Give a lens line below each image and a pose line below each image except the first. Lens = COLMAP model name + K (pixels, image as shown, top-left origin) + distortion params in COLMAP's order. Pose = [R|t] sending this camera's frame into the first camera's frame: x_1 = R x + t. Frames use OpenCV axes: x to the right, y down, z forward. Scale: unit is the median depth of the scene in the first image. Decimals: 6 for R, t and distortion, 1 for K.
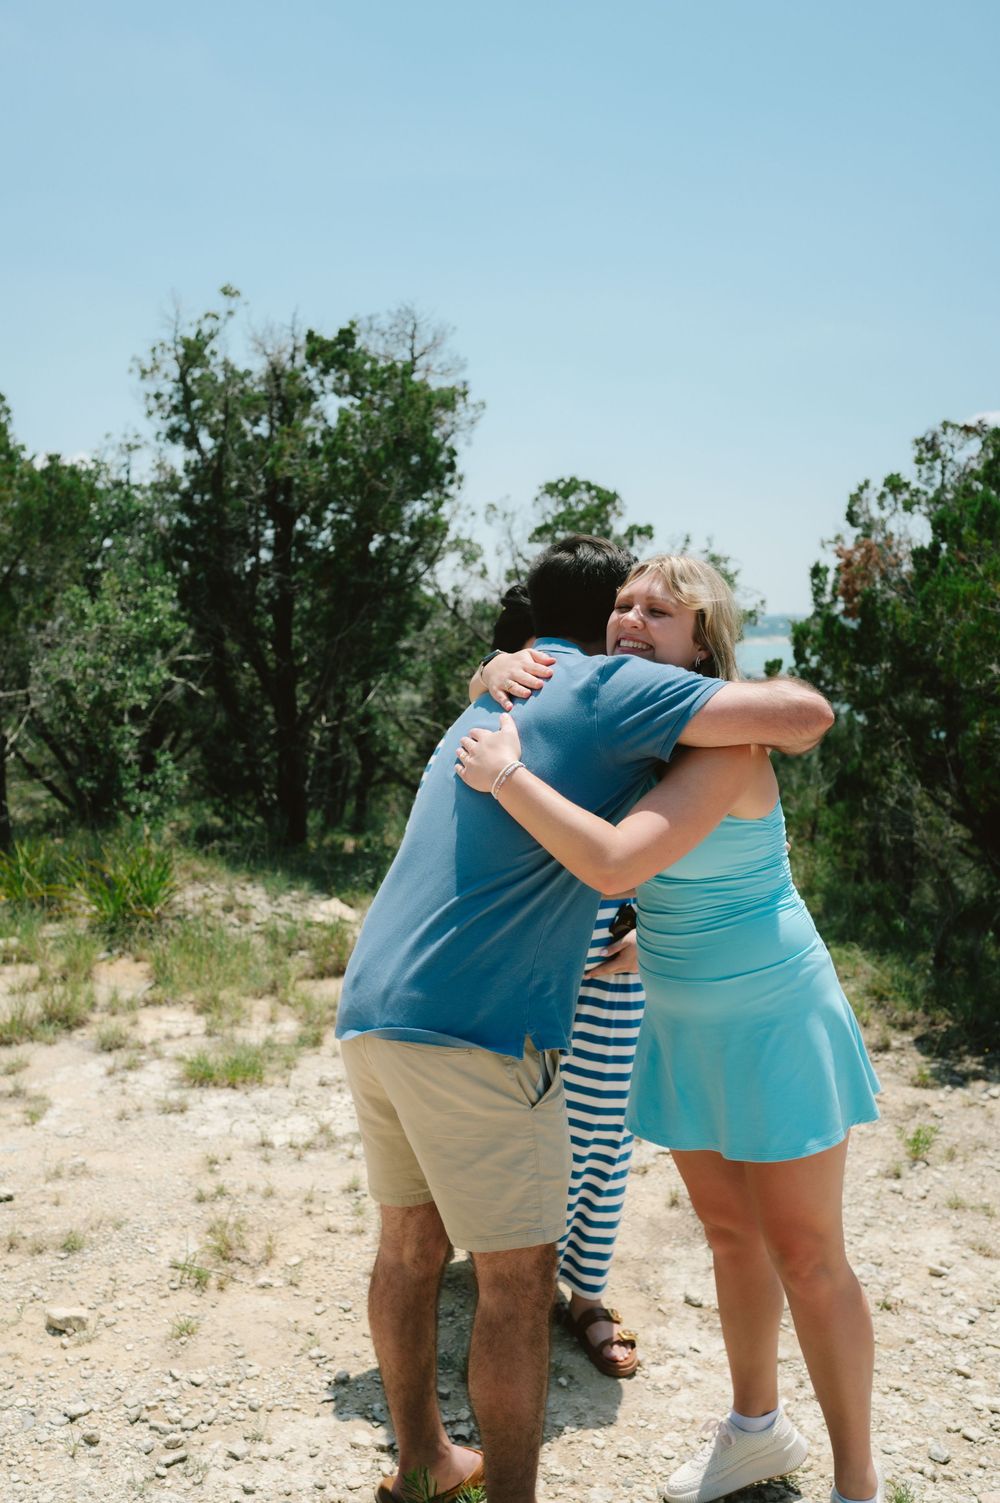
lens RADIAL K [[1416.8, 0, 500.5], [0, 1416.8, 758.7], [0, 0, 1]] dist [-0.000800, 0.003452]
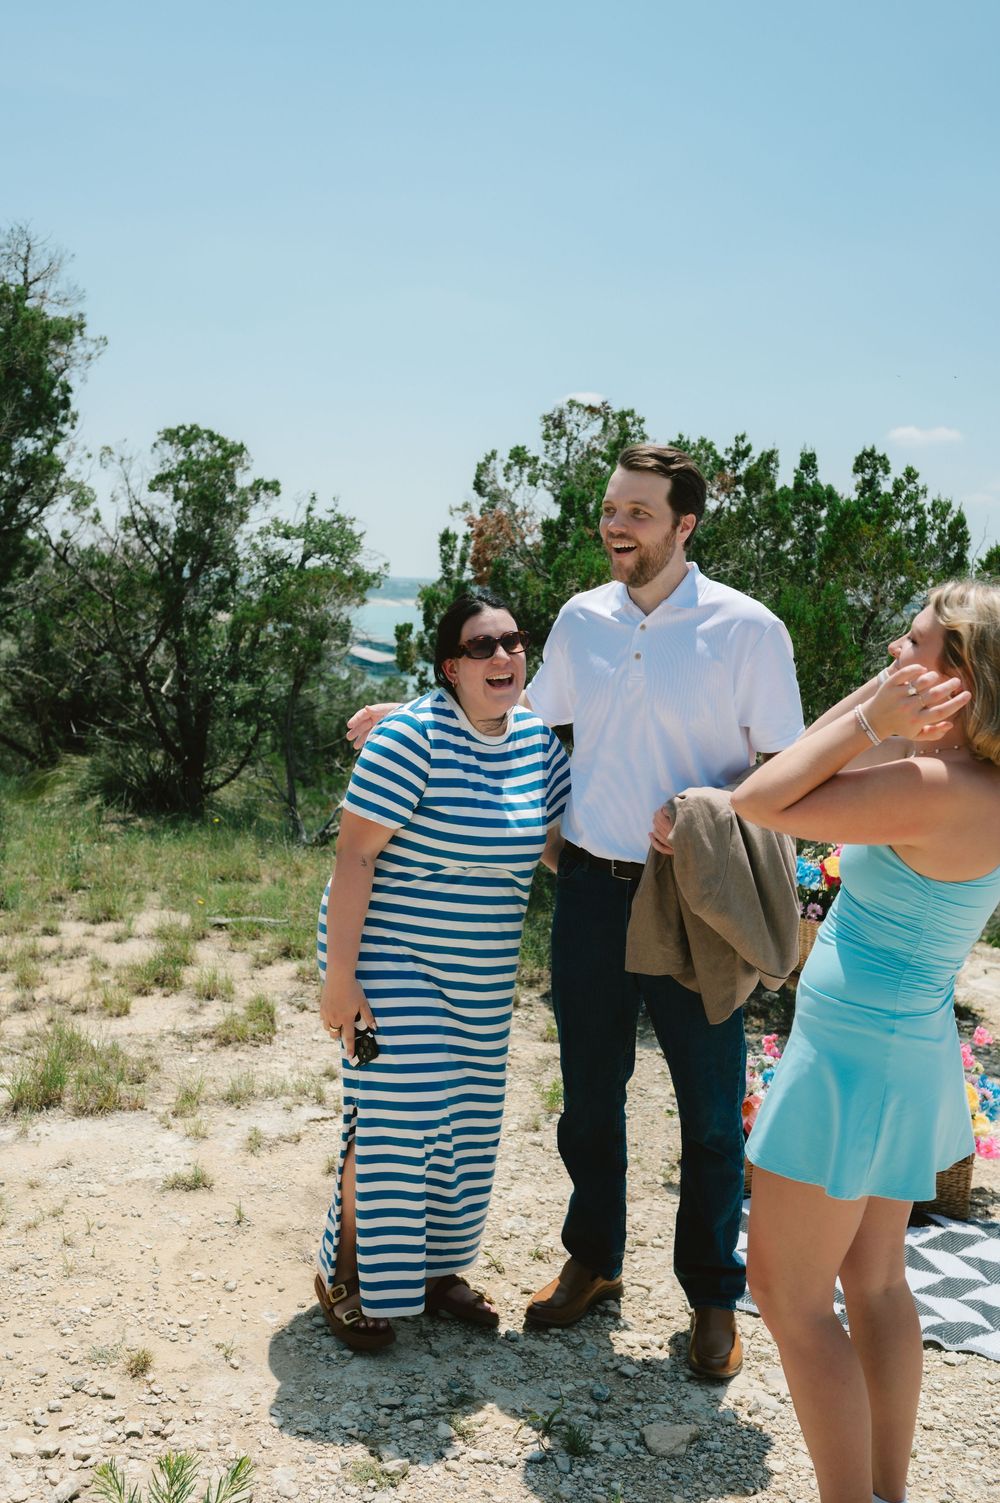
lens RADIAL K [[1416.8, 0, 500.5], [0, 1416.8, 758.7], [0, 0, 1]] dist [-0.000800, 0.003452]
pose [[0.960092, 0.014100, 0.279330, -0.022444], [-0.022357, 0.999402, 0.026394, -0.002020], [-0.278791, -0.031586, 0.959832, 0.010247]]
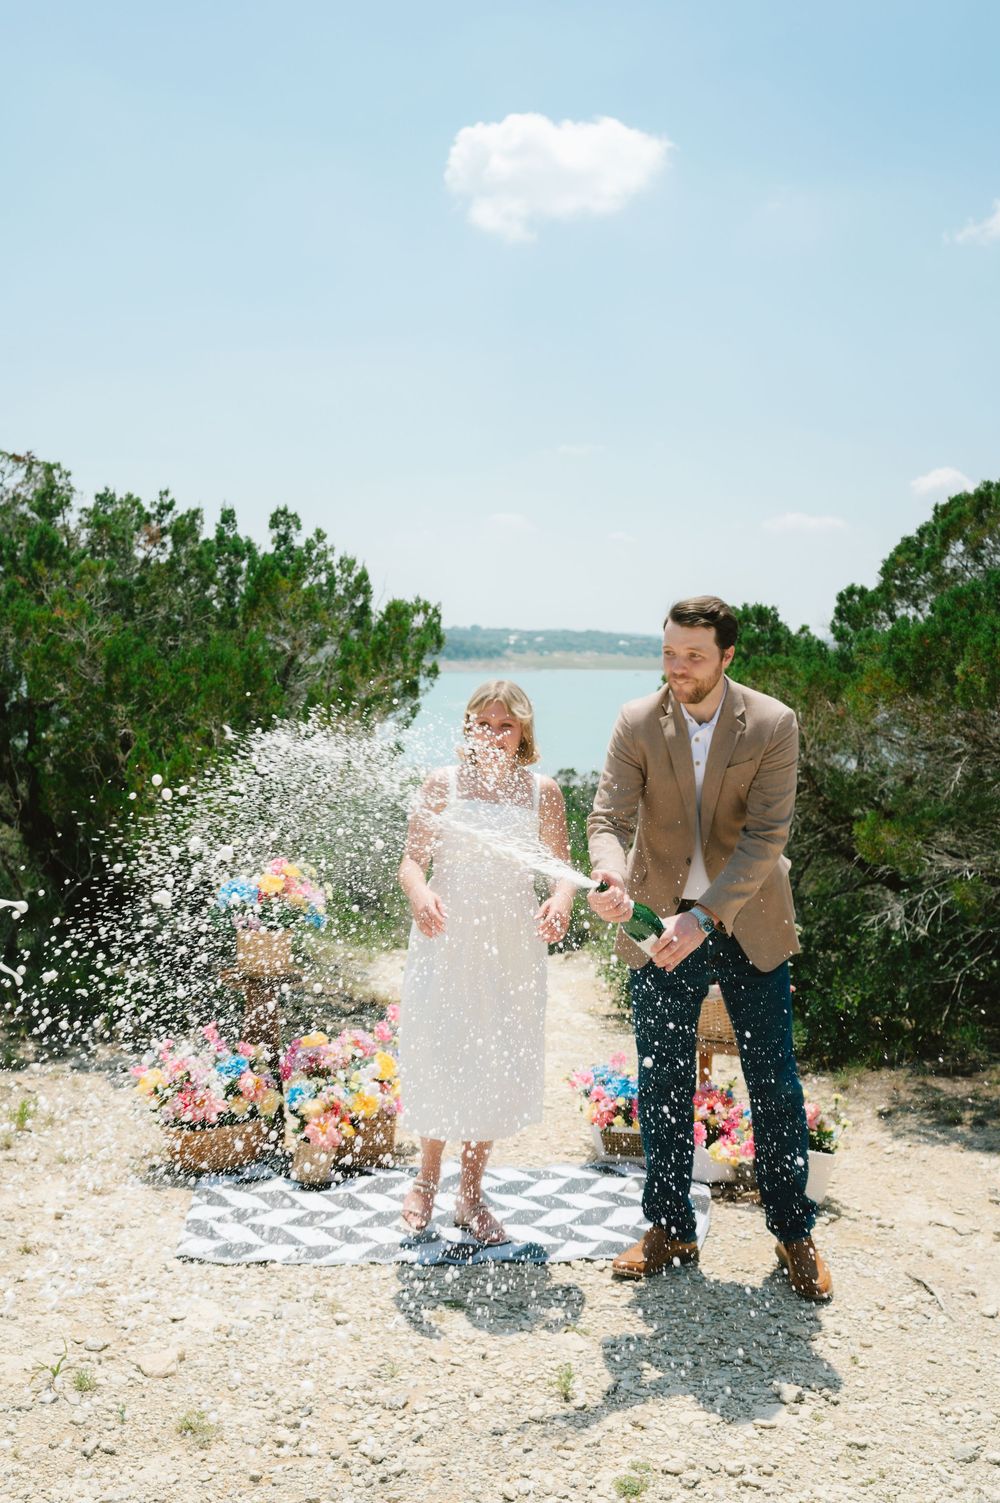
lens RADIAL K [[1424.9, 0, 499.5], [0, 1424.9, 754.5], [0, 0, 1]] dist [-0.001557, 0.007019]
pose [[0.774821, -0.012469, 0.632058, -0.070850], [0.013694, 0.999902, 0.002939, -0.006579], [-0.632032, 0.006378, 0.774916, -0.064435]]
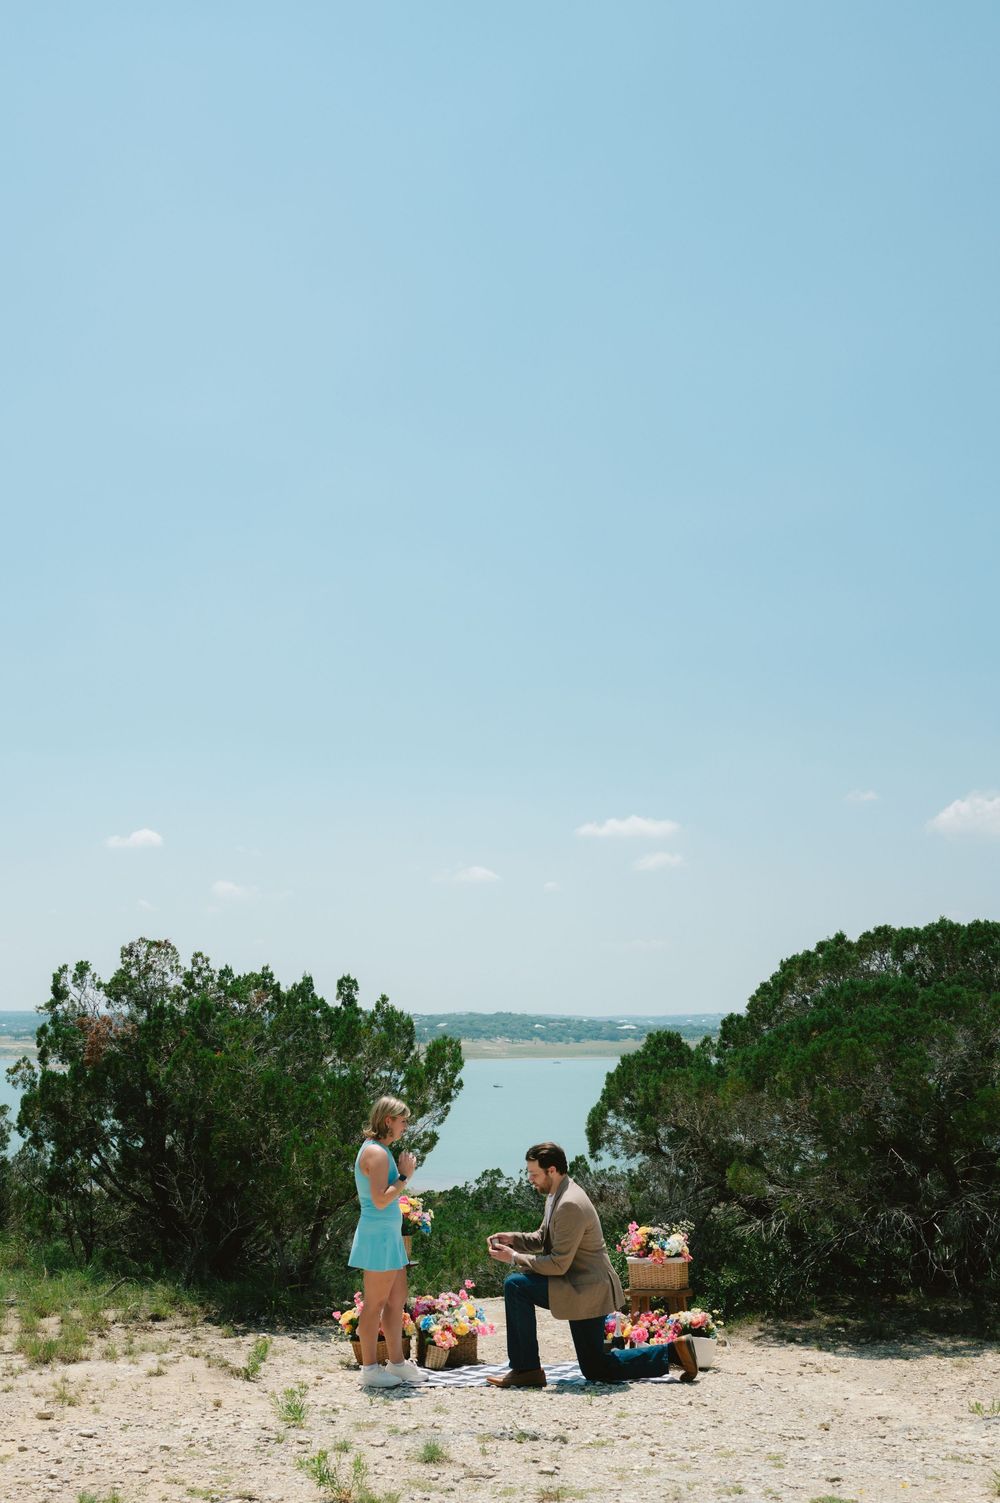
lens RADIAL K [[1688.8, 0, 452.6], [0, 1688.8, 869.8], [0, 0, 1]] dist [-0.000491, 0.007624]
pose [[0.750232, 0.075406, 0.656861, -0.662295], [0.046668, 0.984958, -0.166373, 0.011237], [-0.659526, 0.155473, 0.735428, -0.604291]]
